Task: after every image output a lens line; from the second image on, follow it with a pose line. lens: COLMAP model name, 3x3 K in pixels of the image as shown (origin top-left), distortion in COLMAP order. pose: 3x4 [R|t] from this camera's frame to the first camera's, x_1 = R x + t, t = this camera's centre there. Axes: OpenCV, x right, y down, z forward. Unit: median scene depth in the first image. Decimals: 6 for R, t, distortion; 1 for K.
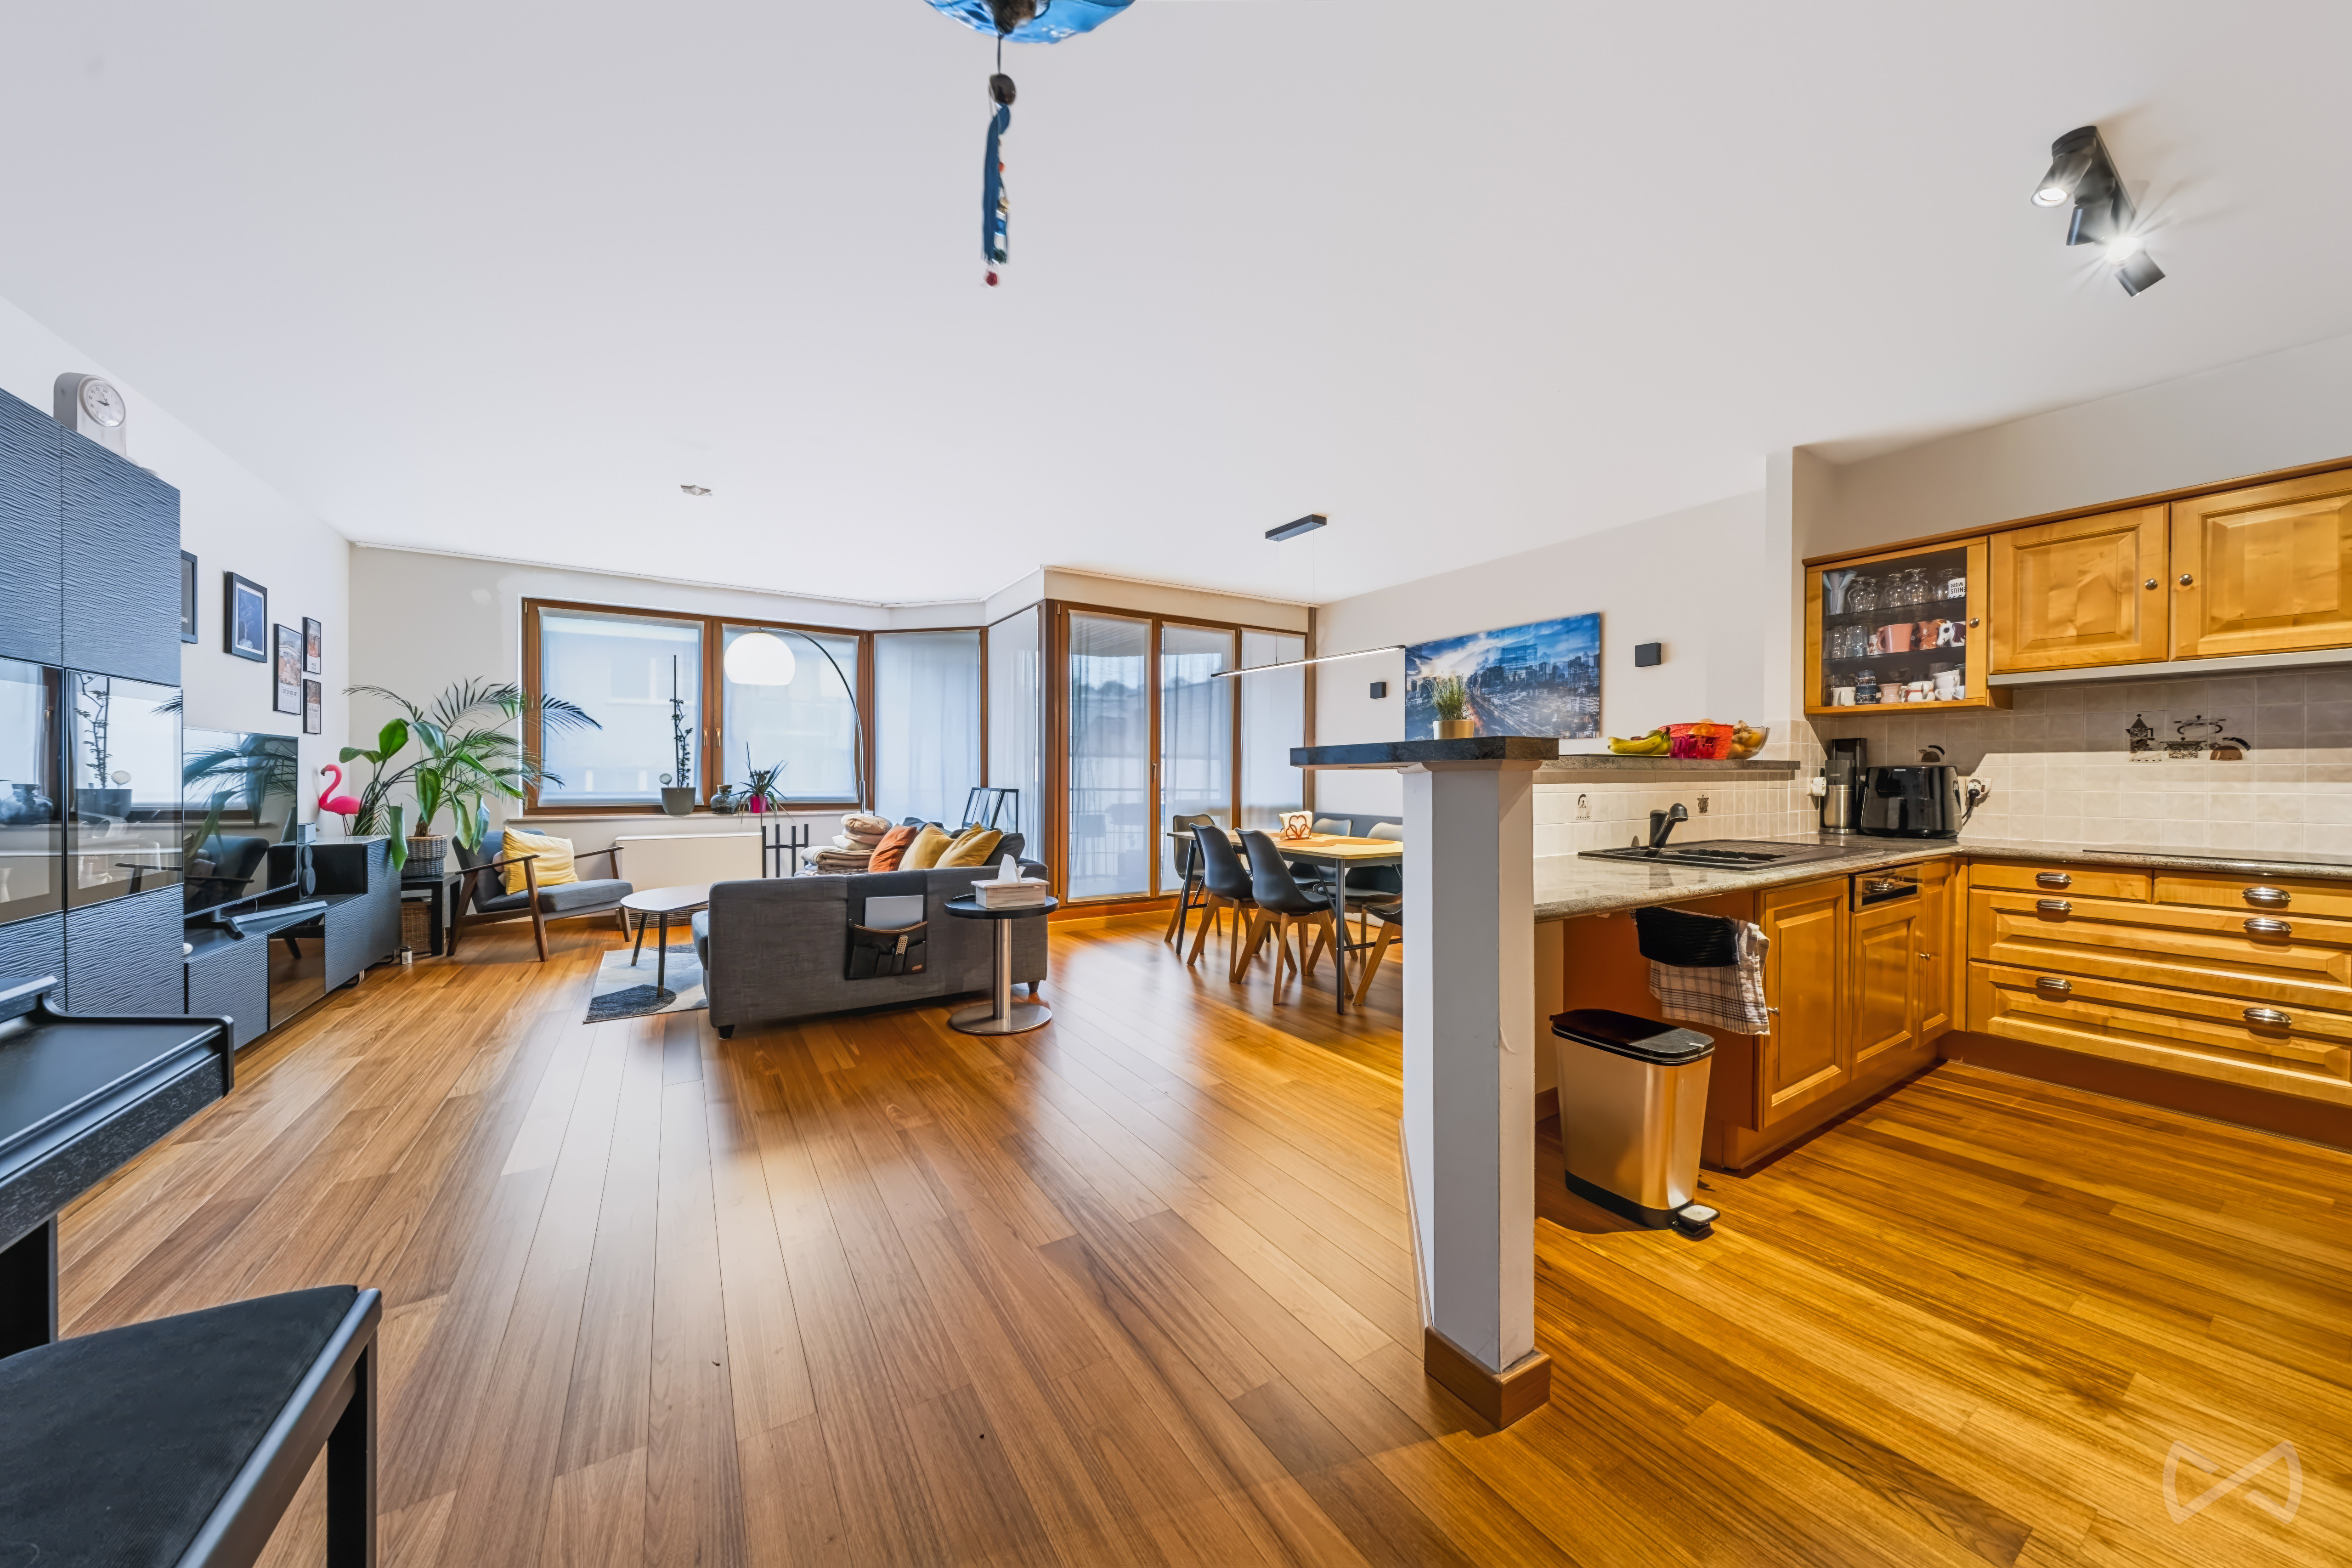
lens RADIAL K [[797.8, 0, 1170.9], [0, 797.8, 783.1], [0, 0, 1]] dist [-0.005970, 0.000103]
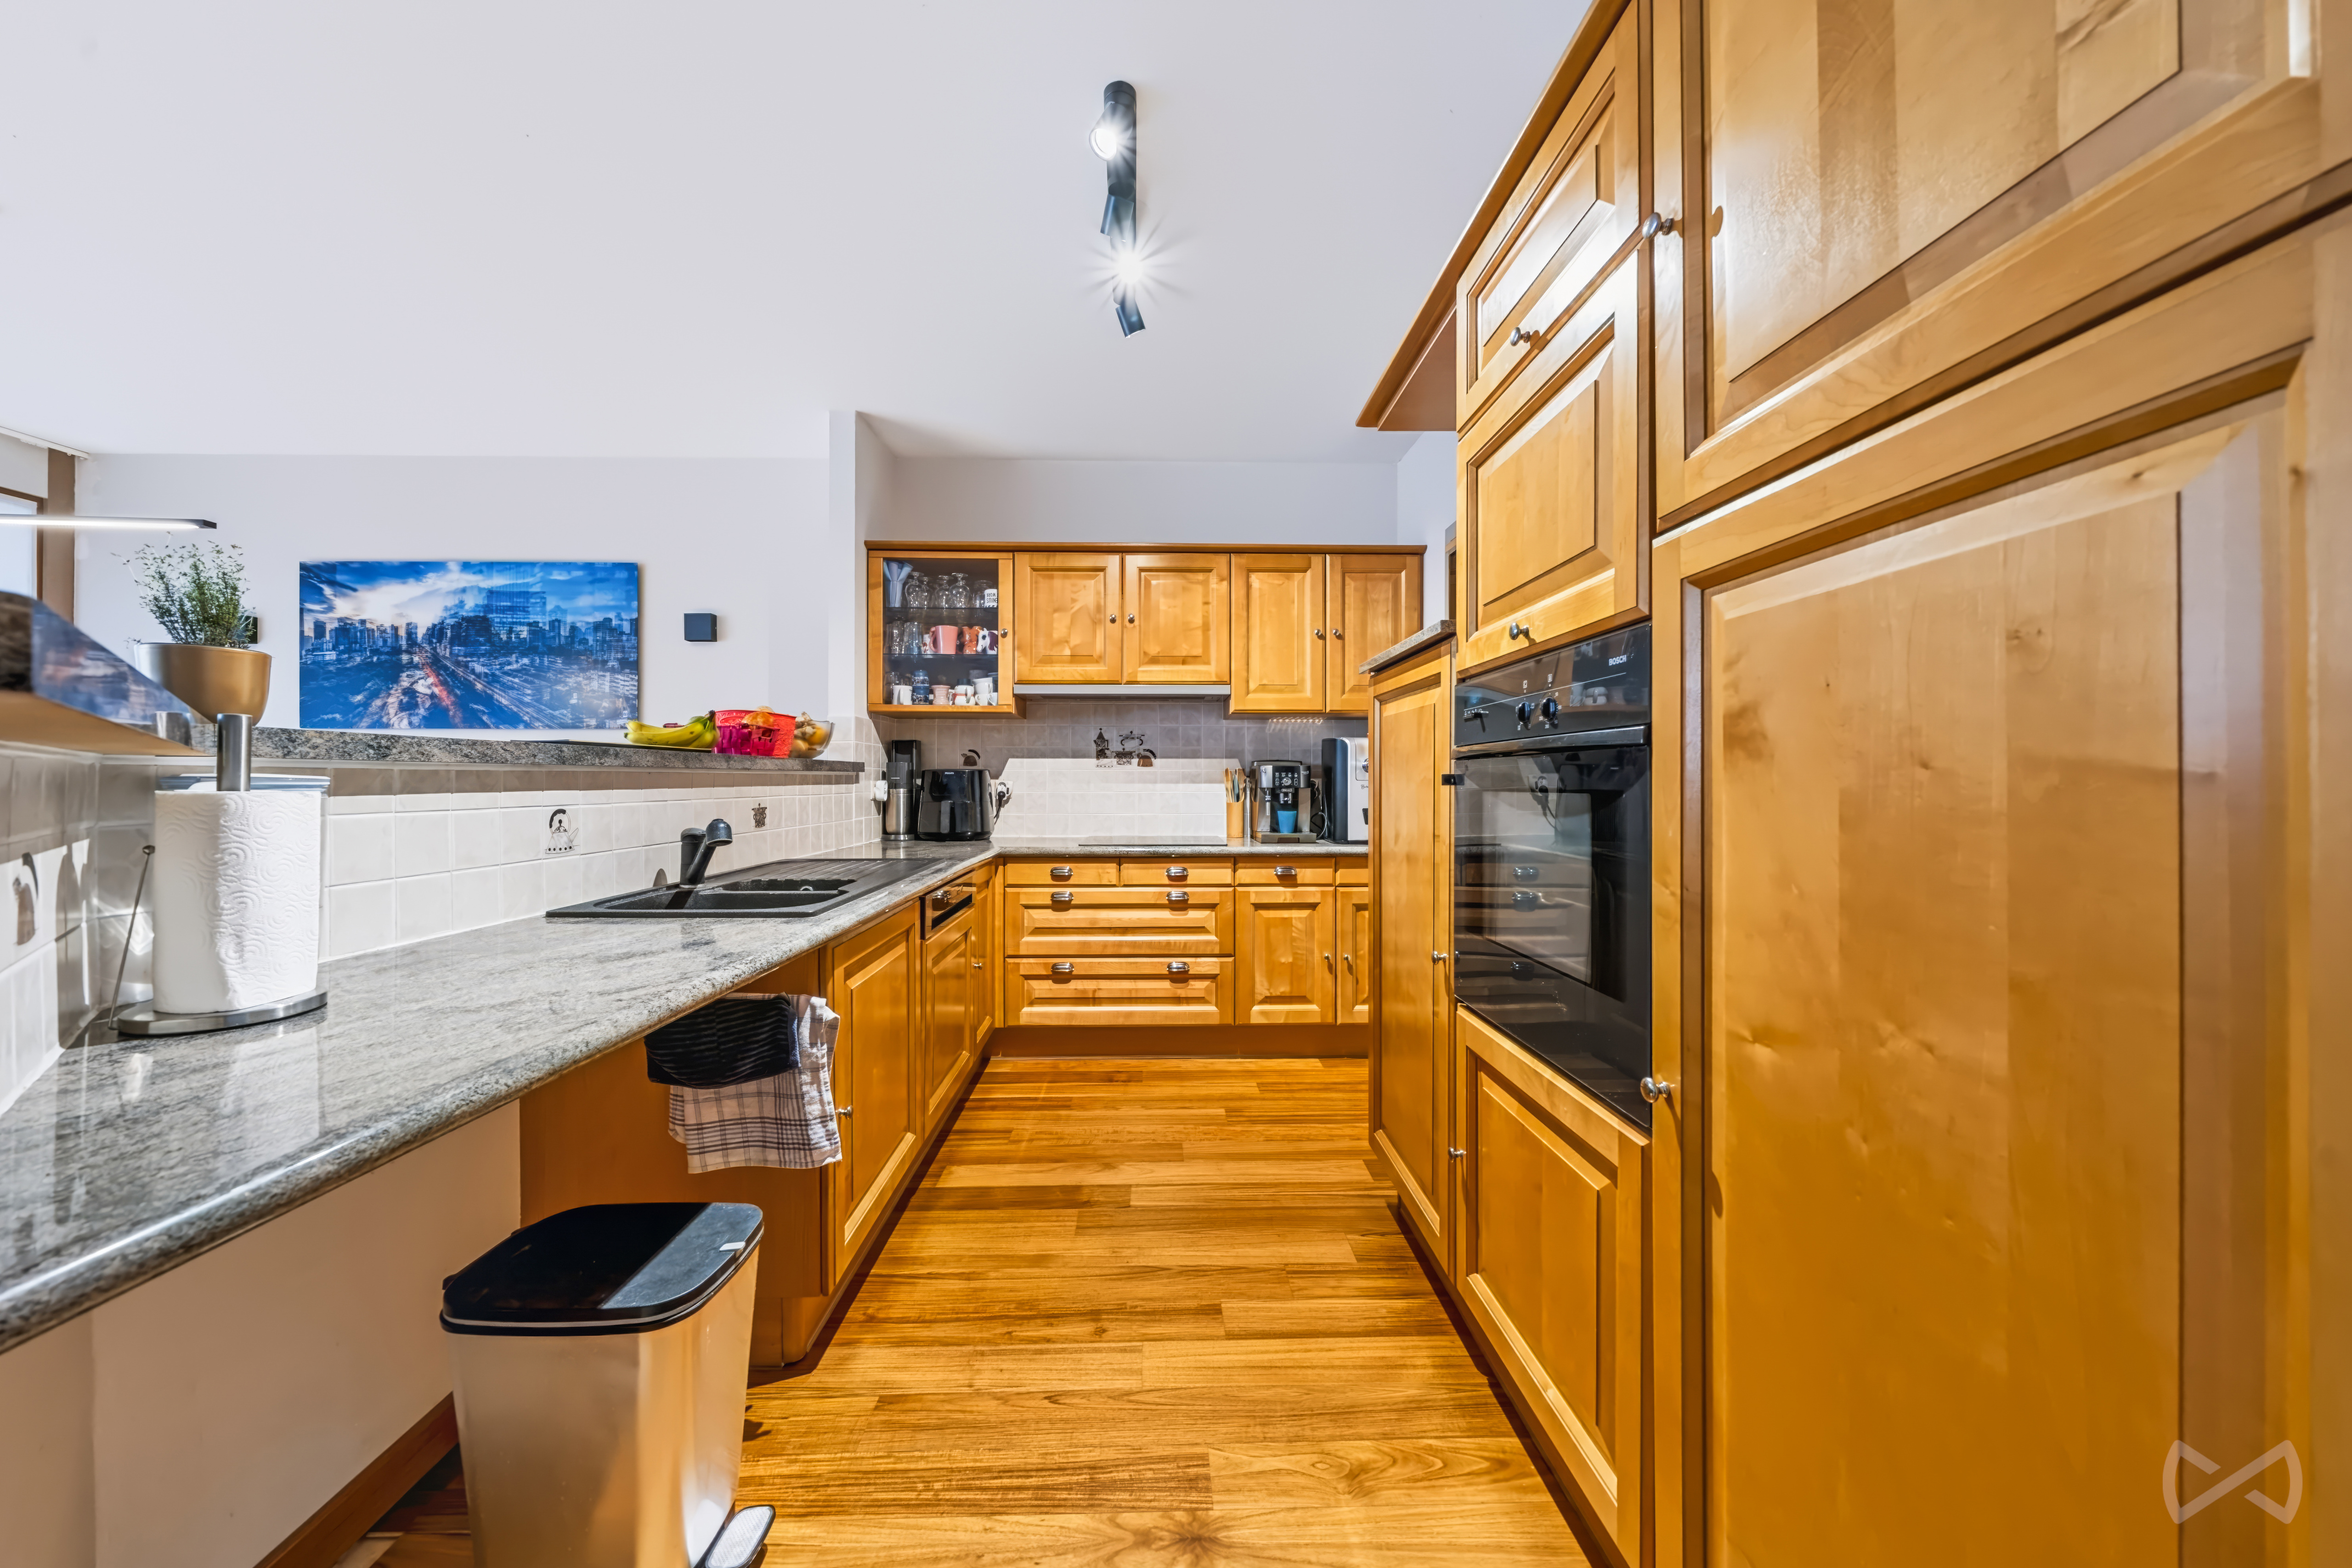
lens RADIAL K [[797.7, 0, 1170.9], [0, 797.7, 783.1], [0, 0, 1]] dist [-0.005970, 0.000103]
pose [[0.500399, -0.003656, 0.865787, 0.214254], [0.008834, 0.999961, -0.000883, -0.000985], [-0.865750, 0.008091, 0.500411, 0.288619]]
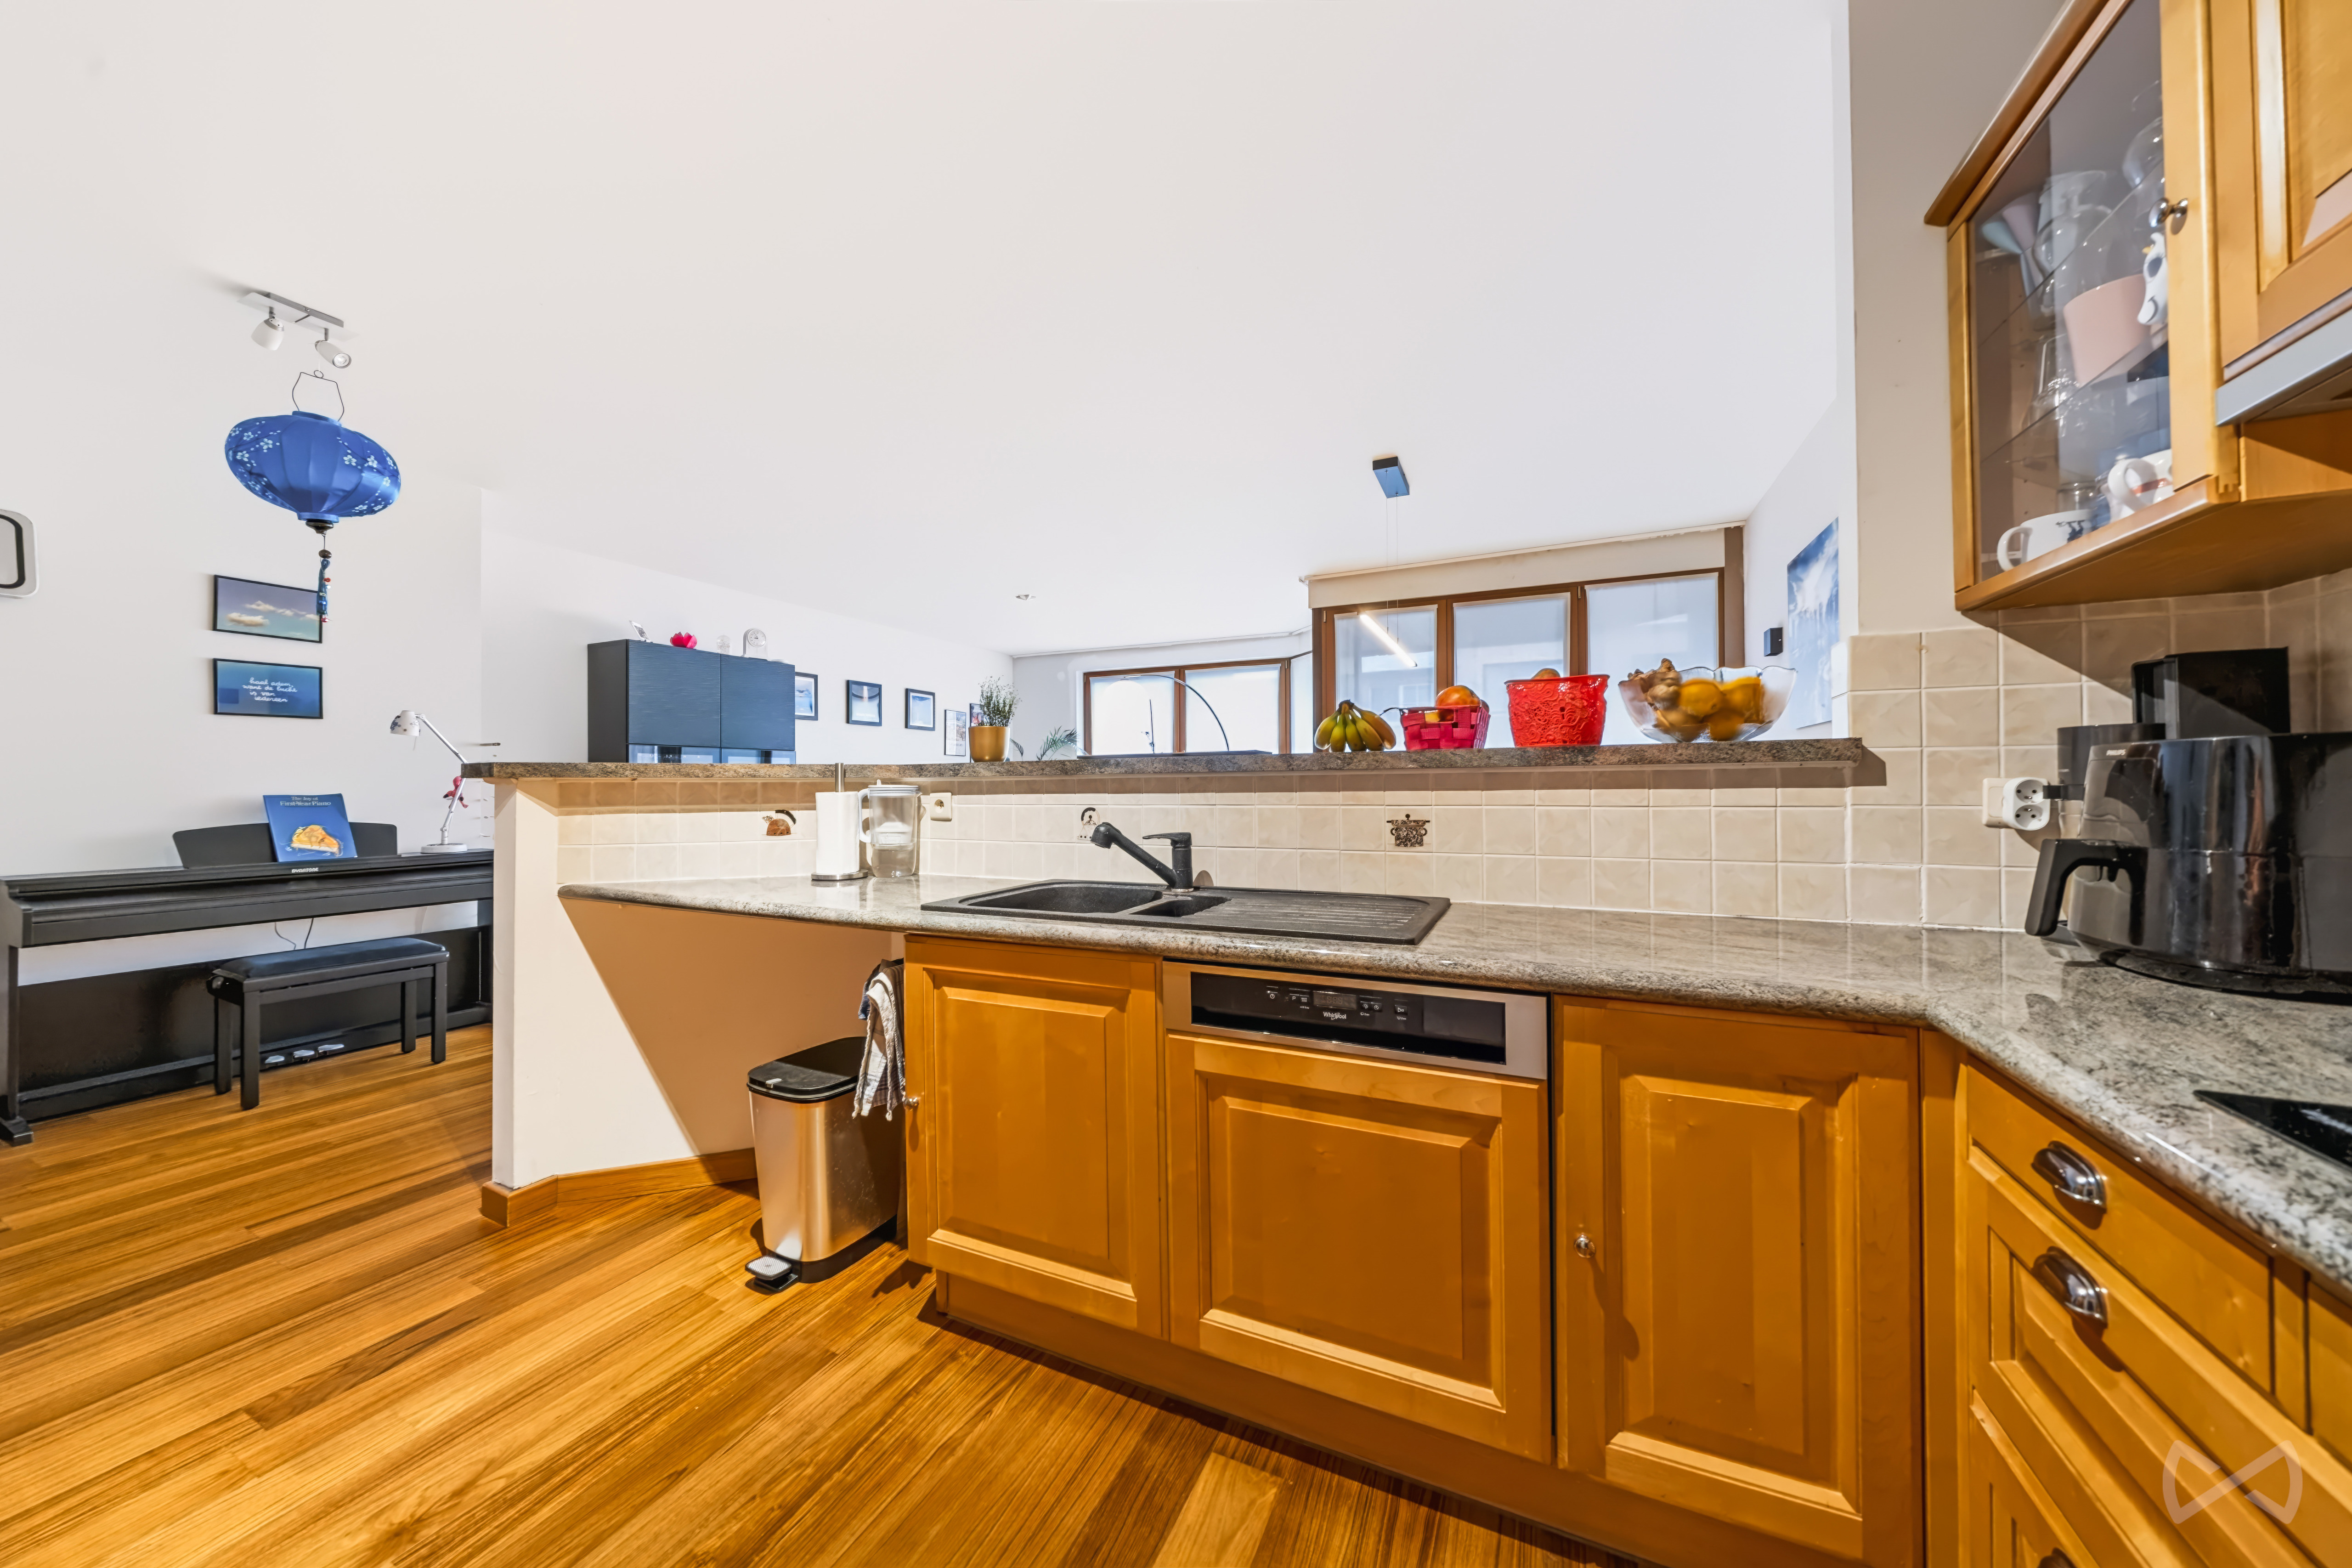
lens RADIAL K [[789.2, 0, 1176.0], [0, 789.2, 784.0], [0, 0, 1]] dist [-0.005975, 0.000040]
pose [[0.540650, -0.007893, -0.841211, 1.096807], [0.000950, 0.999961, -0.008772, -0.002155], [0.841247, 0.003944, 0.540636, 0.588838]]
